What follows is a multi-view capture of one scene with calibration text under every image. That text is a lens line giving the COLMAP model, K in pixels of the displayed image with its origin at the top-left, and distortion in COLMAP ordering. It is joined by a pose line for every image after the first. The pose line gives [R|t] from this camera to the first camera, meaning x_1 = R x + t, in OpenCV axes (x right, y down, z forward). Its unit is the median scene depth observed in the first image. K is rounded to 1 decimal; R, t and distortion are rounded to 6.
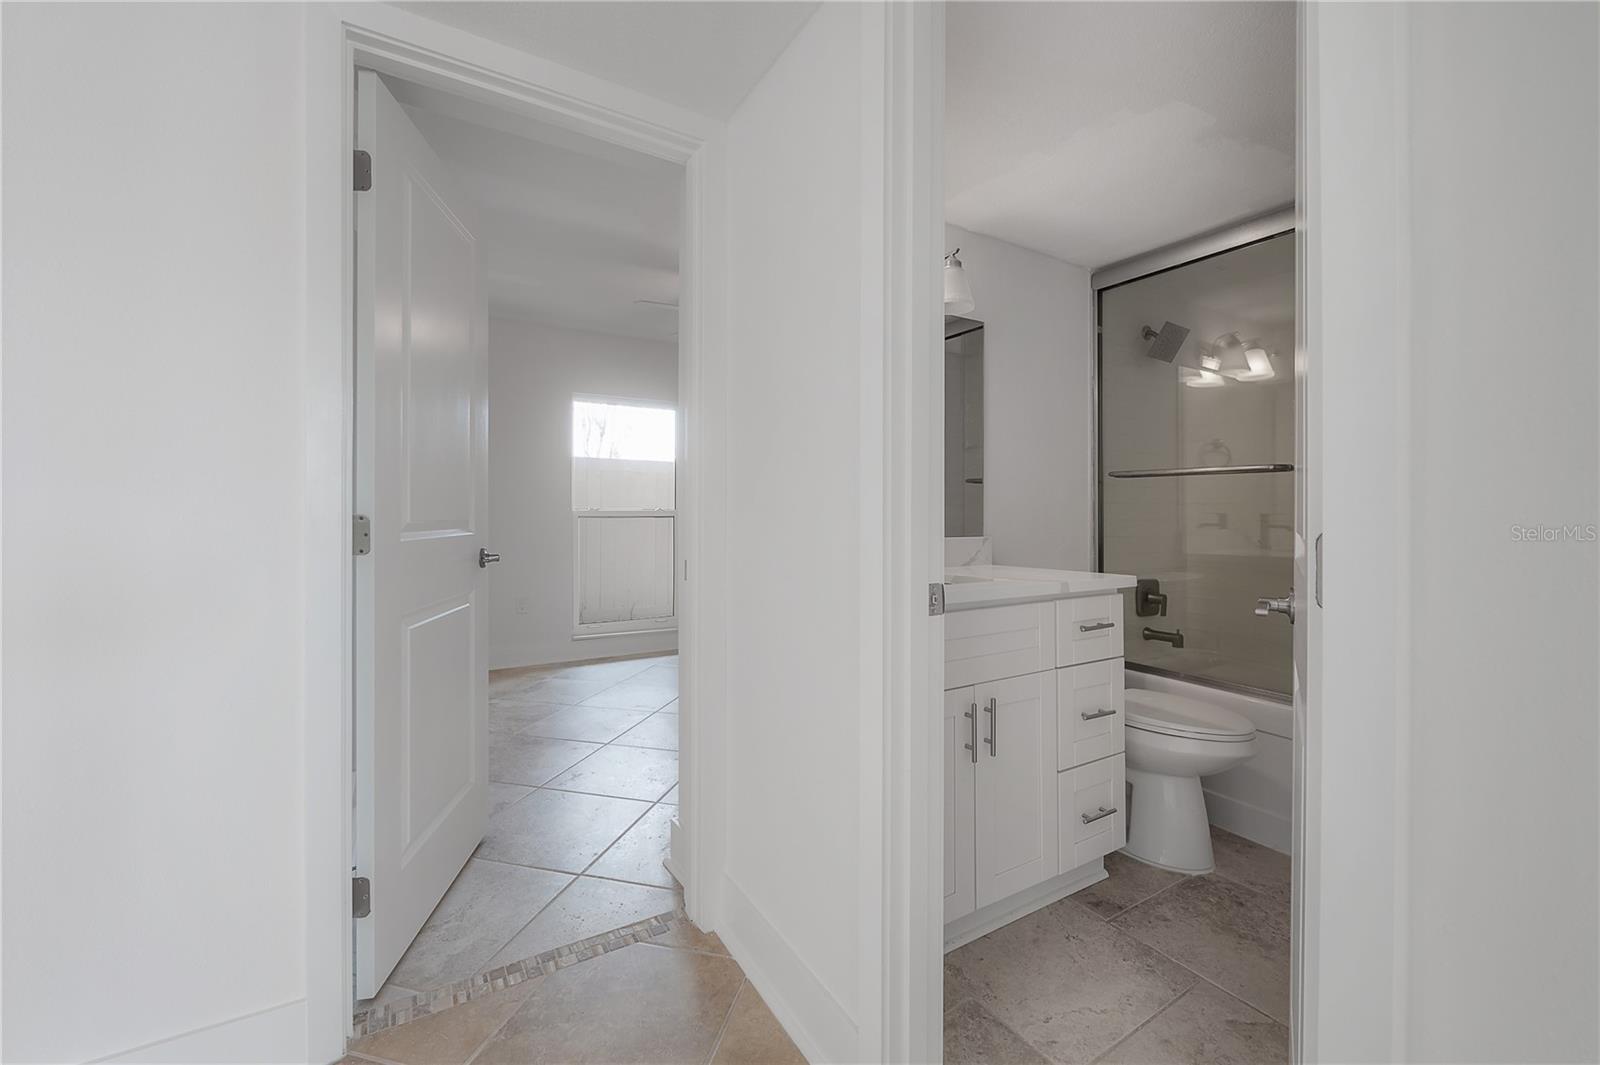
lens RADIAL K [[654.3, 0, 825.1], [0, 654.3, 502.6], [0, 0, 1]] dist [-0.000362, 0.000100]
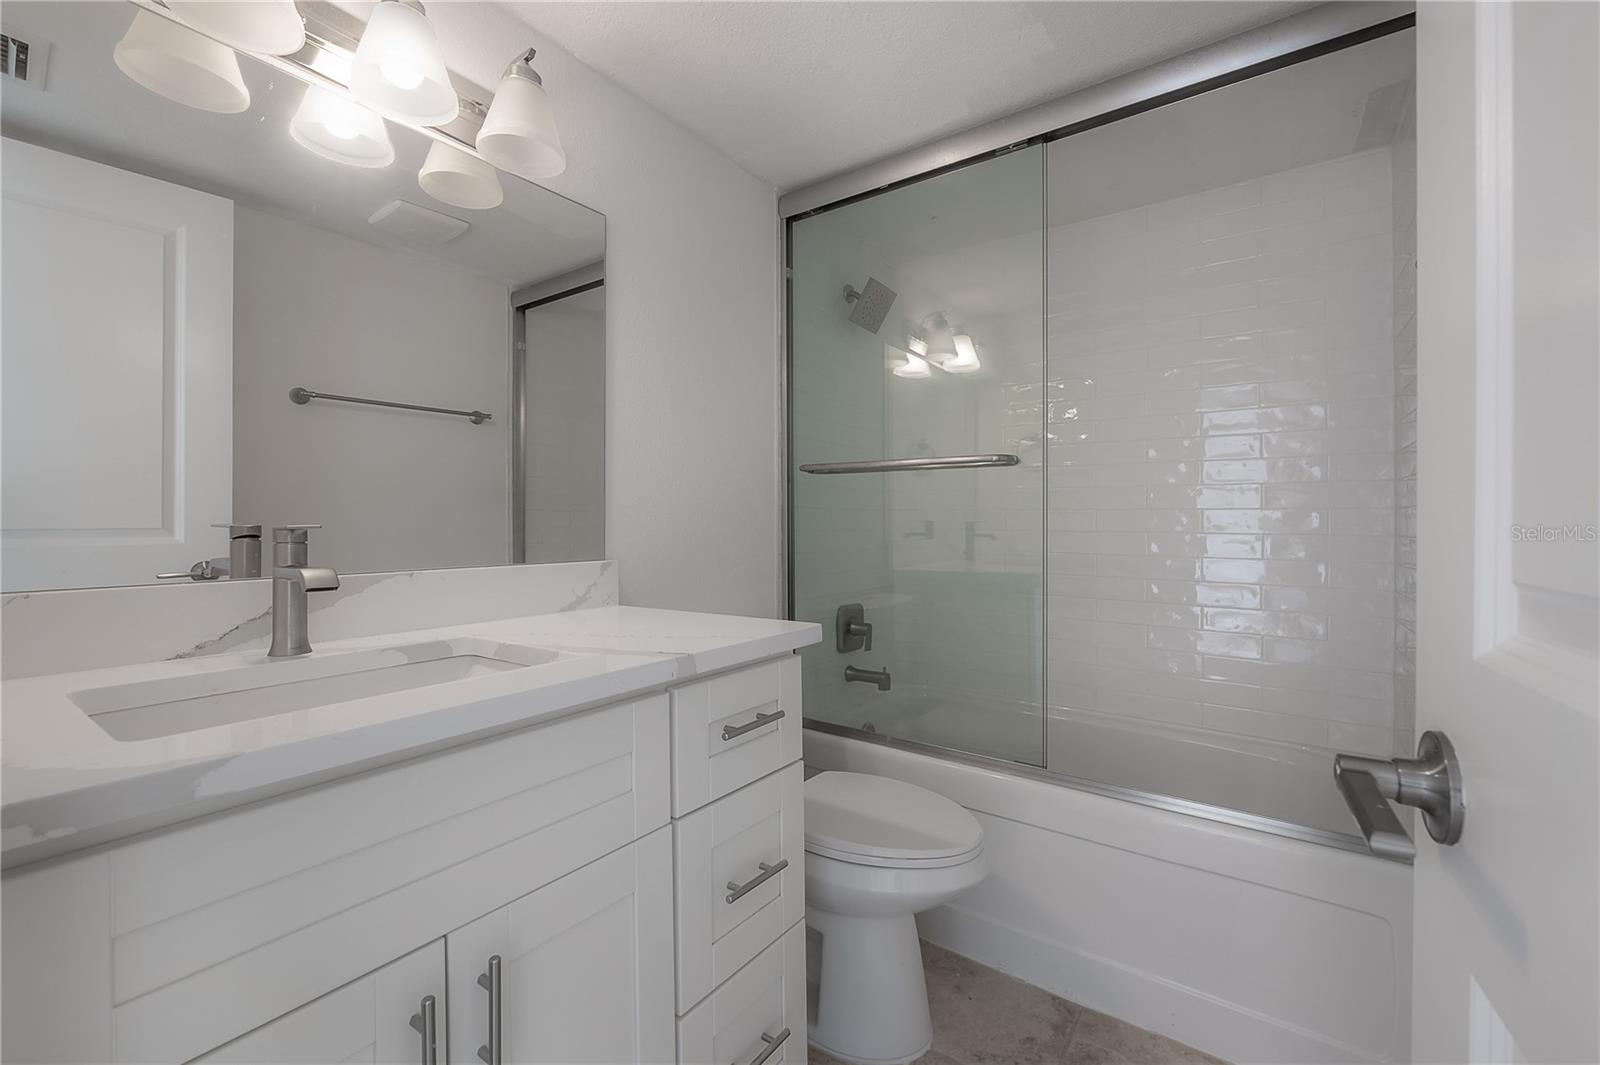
lens RADIAL K [[675.3, 0, 794.4], [0, 675.3, 515.3], [0, 0, 1]] dist [-0.002130, -0.000067]
pose [[0.935395, -0.003356, 0.353587, 0.155522], [0.002414, 0.999992, 0.003103, 0.006636], [-0.353595, -0.002049, 0.935396, 0.285905]]
